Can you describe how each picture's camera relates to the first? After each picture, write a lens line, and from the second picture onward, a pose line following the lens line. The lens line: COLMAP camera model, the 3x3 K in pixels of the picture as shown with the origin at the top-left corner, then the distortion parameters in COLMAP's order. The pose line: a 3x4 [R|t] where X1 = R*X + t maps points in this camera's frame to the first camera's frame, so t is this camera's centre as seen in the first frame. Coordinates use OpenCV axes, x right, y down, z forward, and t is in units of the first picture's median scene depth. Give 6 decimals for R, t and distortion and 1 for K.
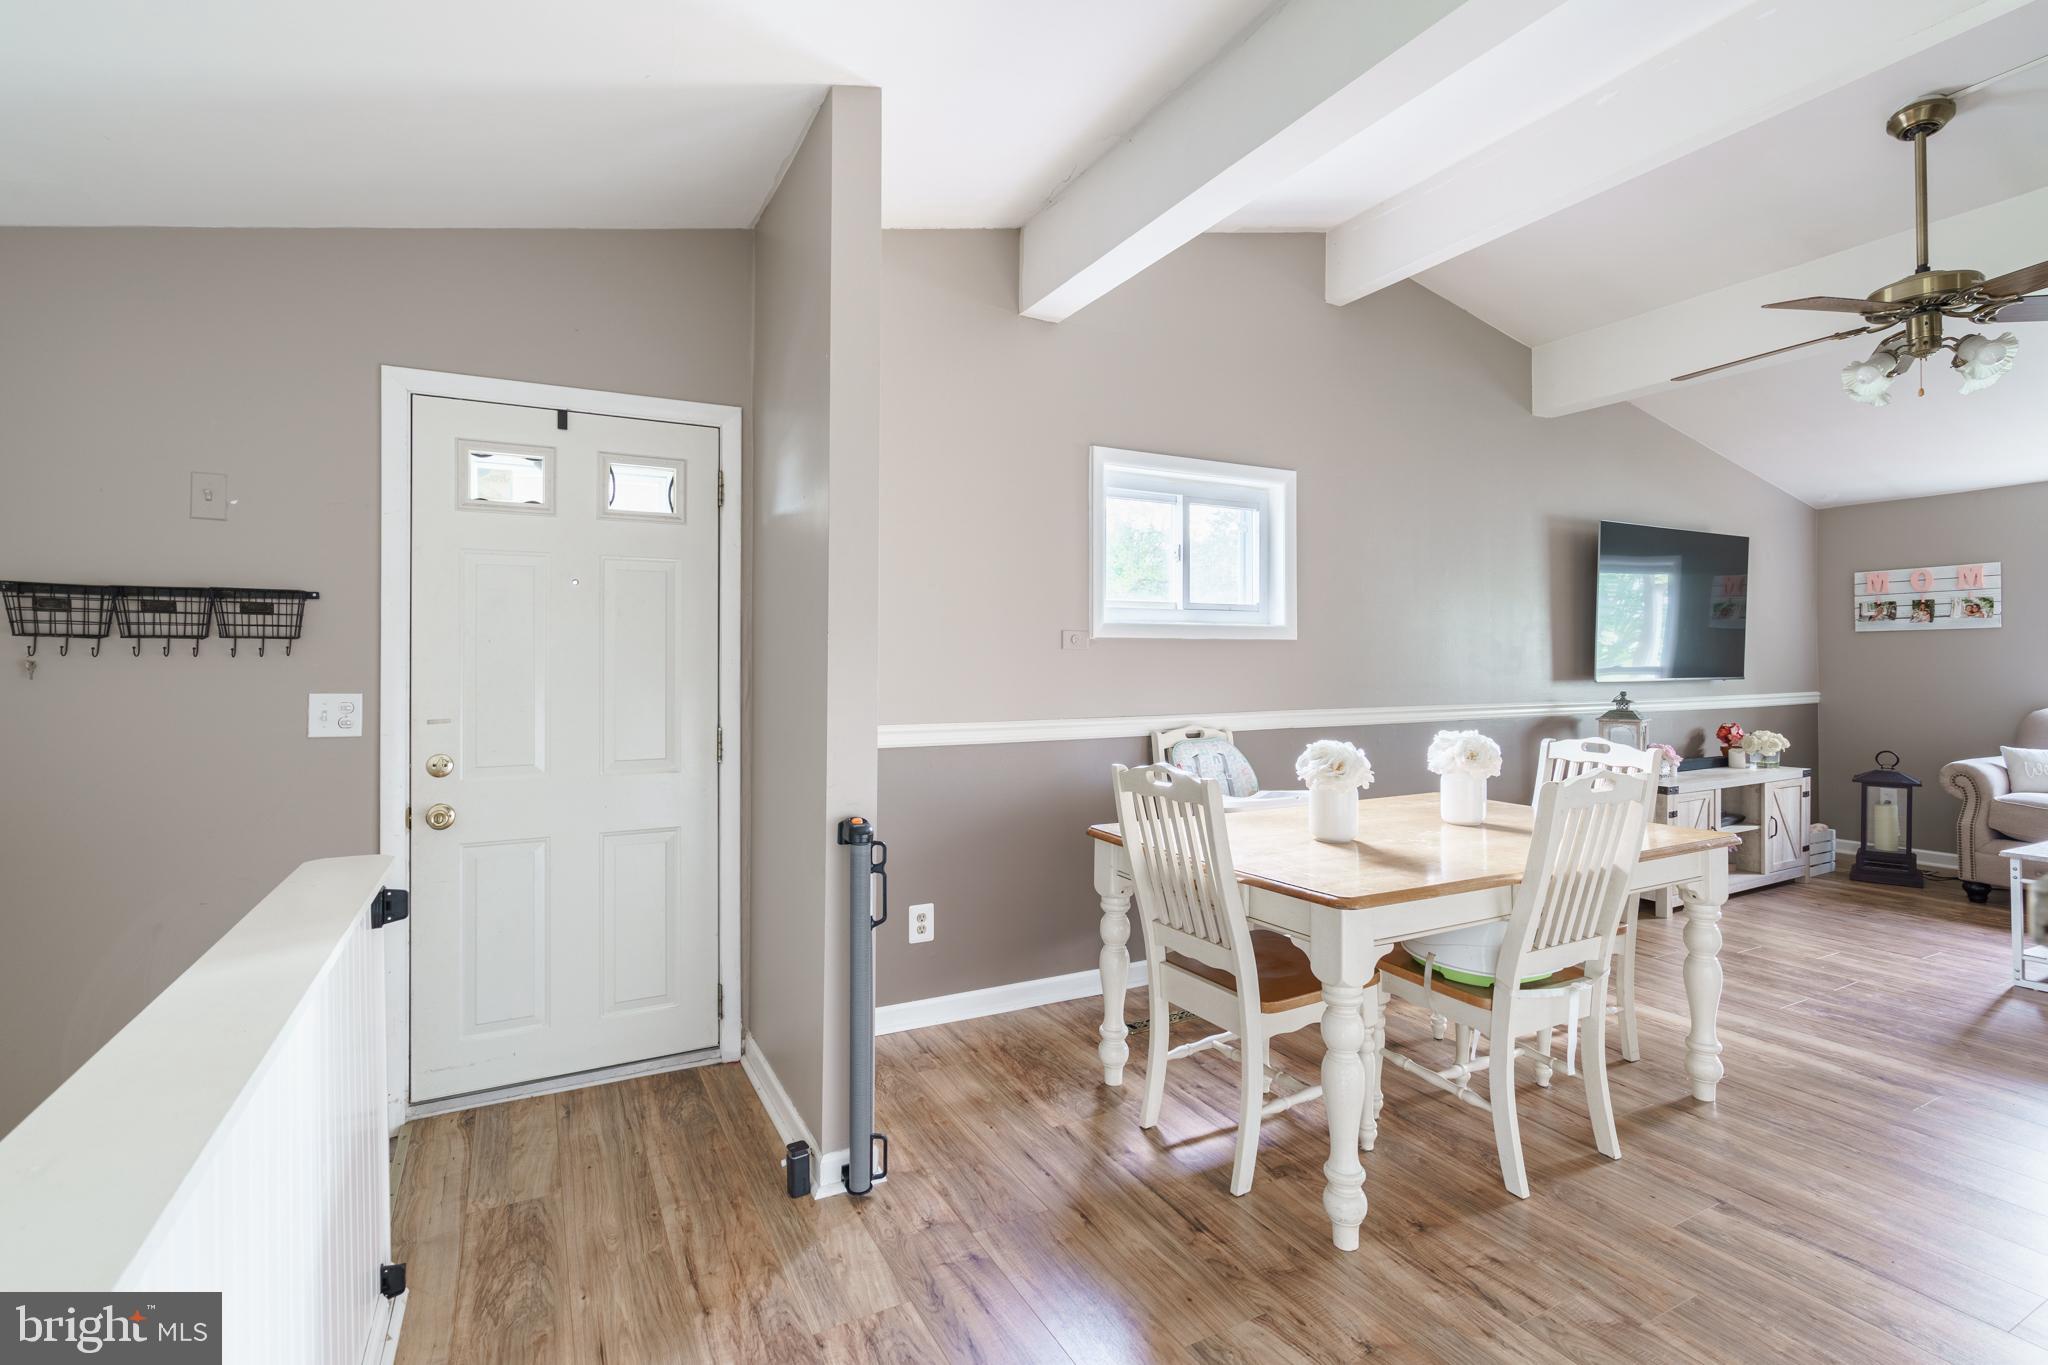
lens RADIAL K [[942.8, 0, 1032.5], [0, 942.8, 680.9], [0, 0, 1]] dist [-0.005090, 0.001625]
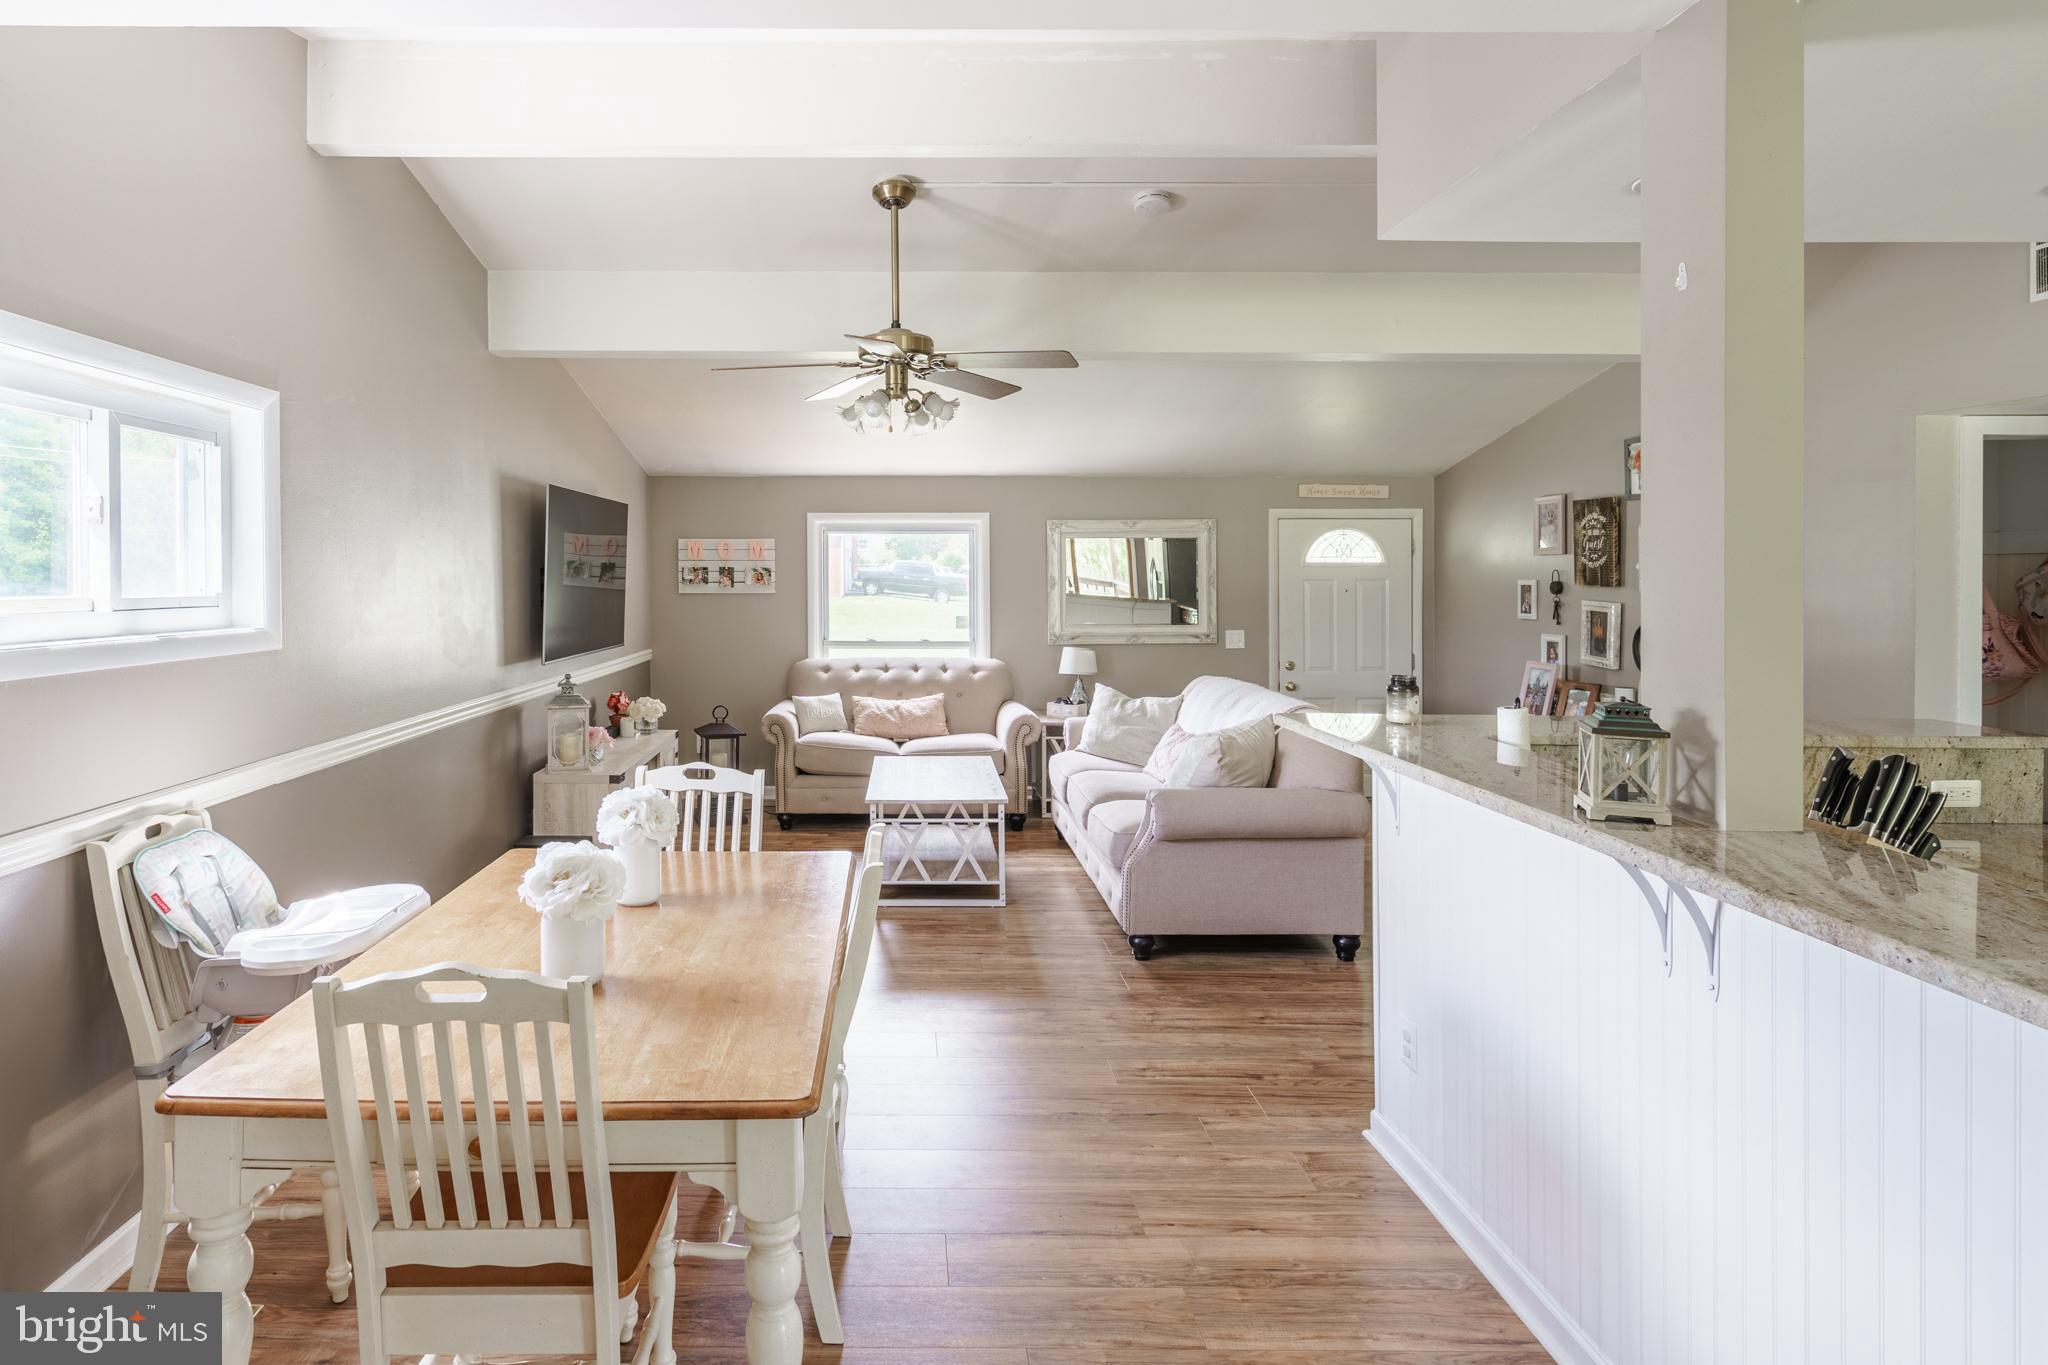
lens RADIAL K [[1106.7, 0, 899.0], [0, 1106.7, 606.6], [0, 0, 1]] dist [-0.014109, 0.000377]
pose [[0.478140, -0.016062, 0.878137, -0.252741], [0.007119, 0.999871, 0.014413, -0.109121], [-0.878255, -0.000640, 0.478193, 0.340314]]
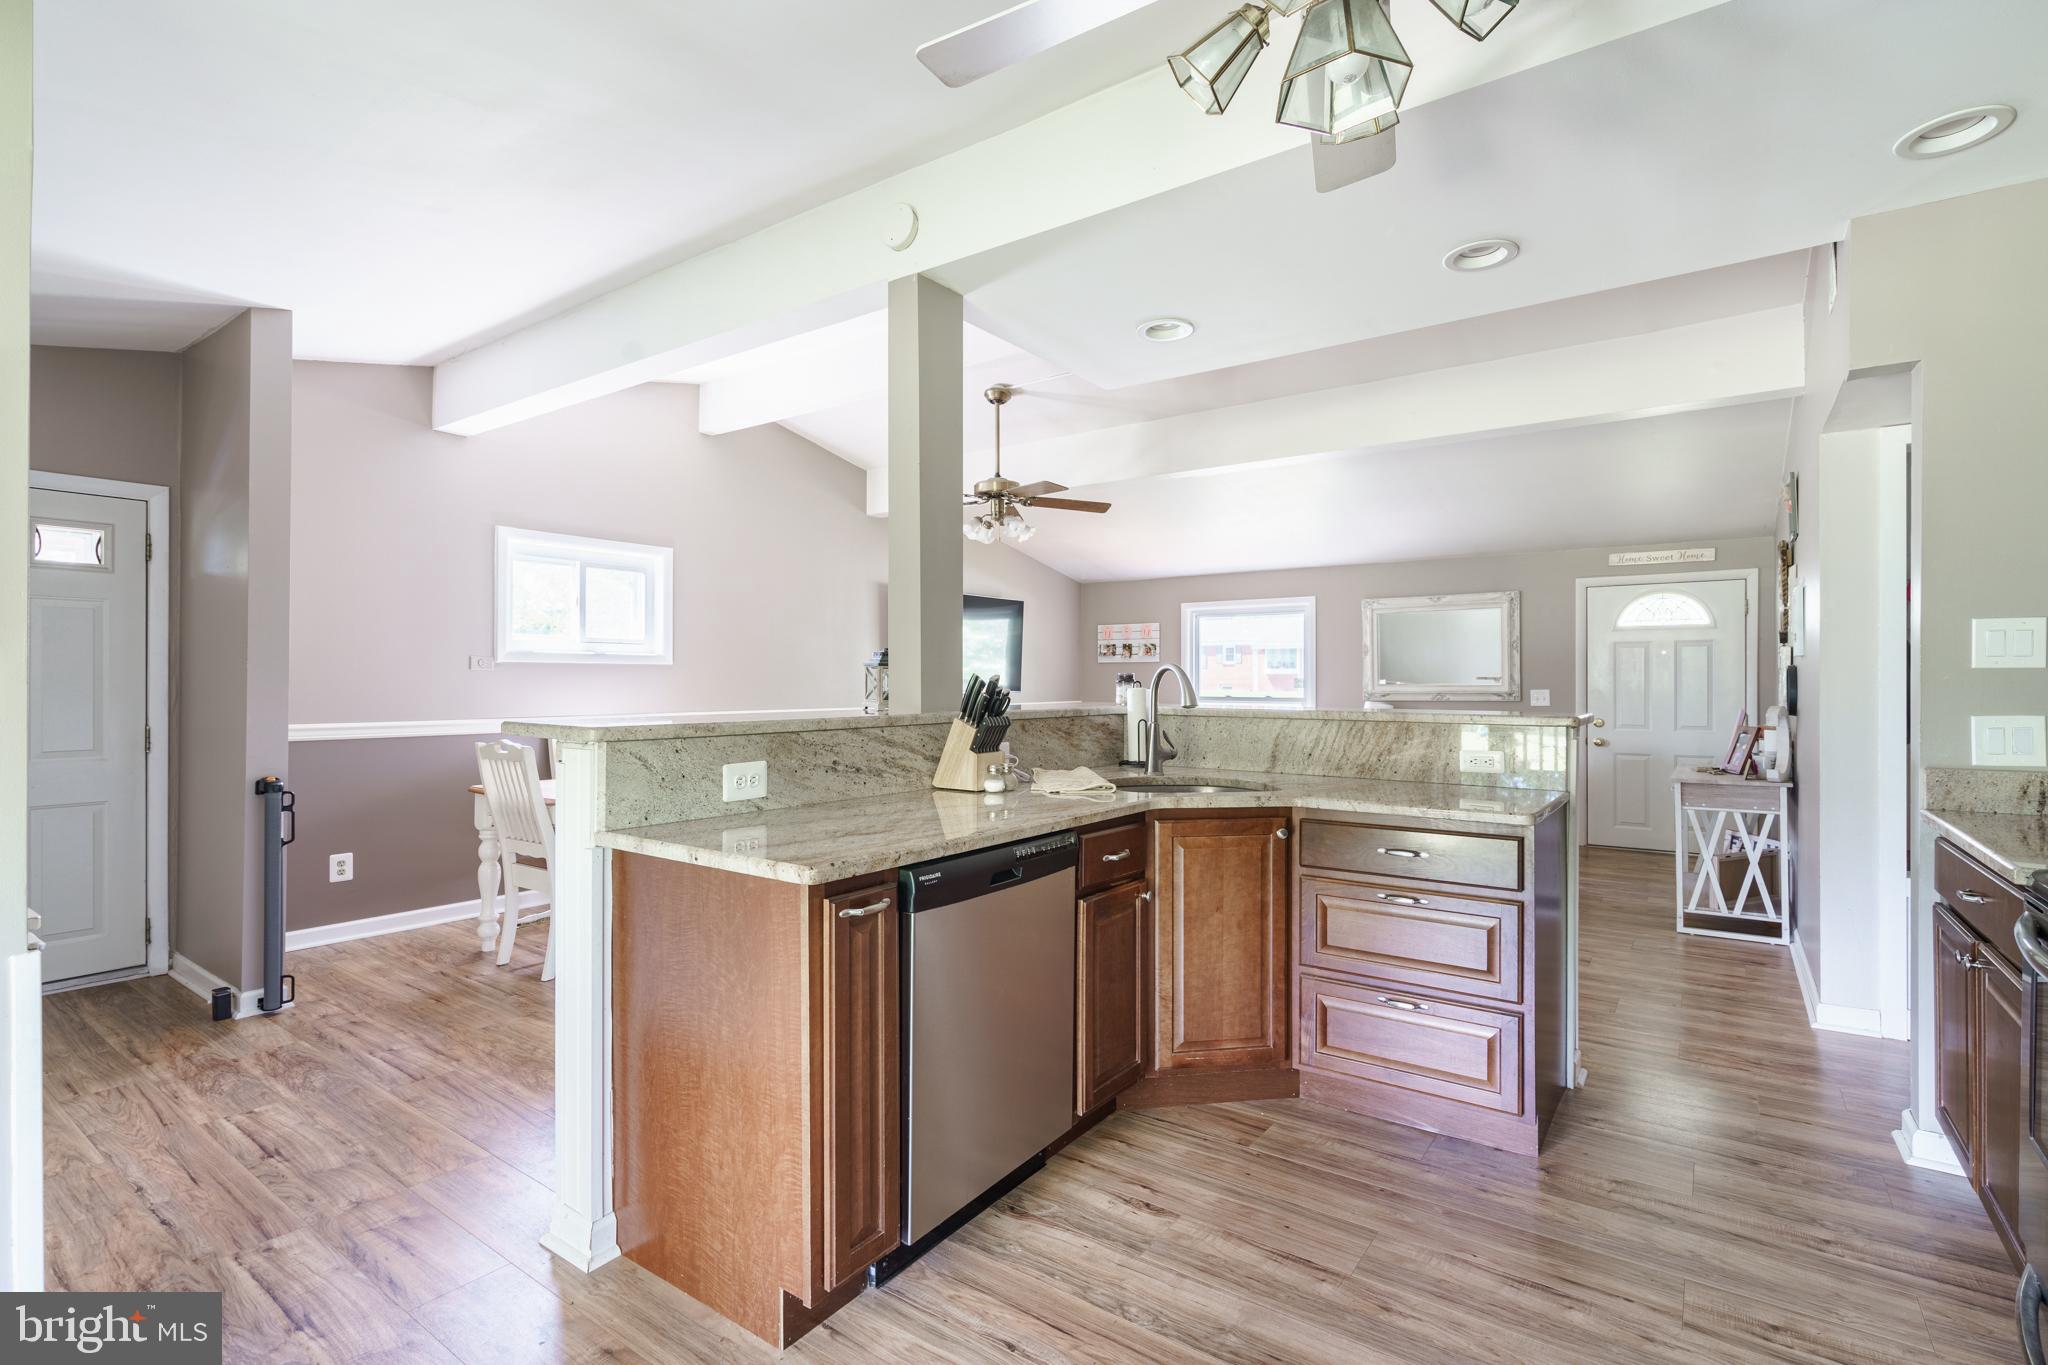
lens RADIAL K [[942.8, 0, 1073.1], [0, 942.8, 694.9], [0, 0, 1]] dist [-0.005090, 0.001625]
pose [[0.885568, -0.000782, 0.464509, 0.205329], [0.002348, 0.999993, -0.002793, 0.011443], [-0.464503, 0.003564, 0.885564, -0.766800]]
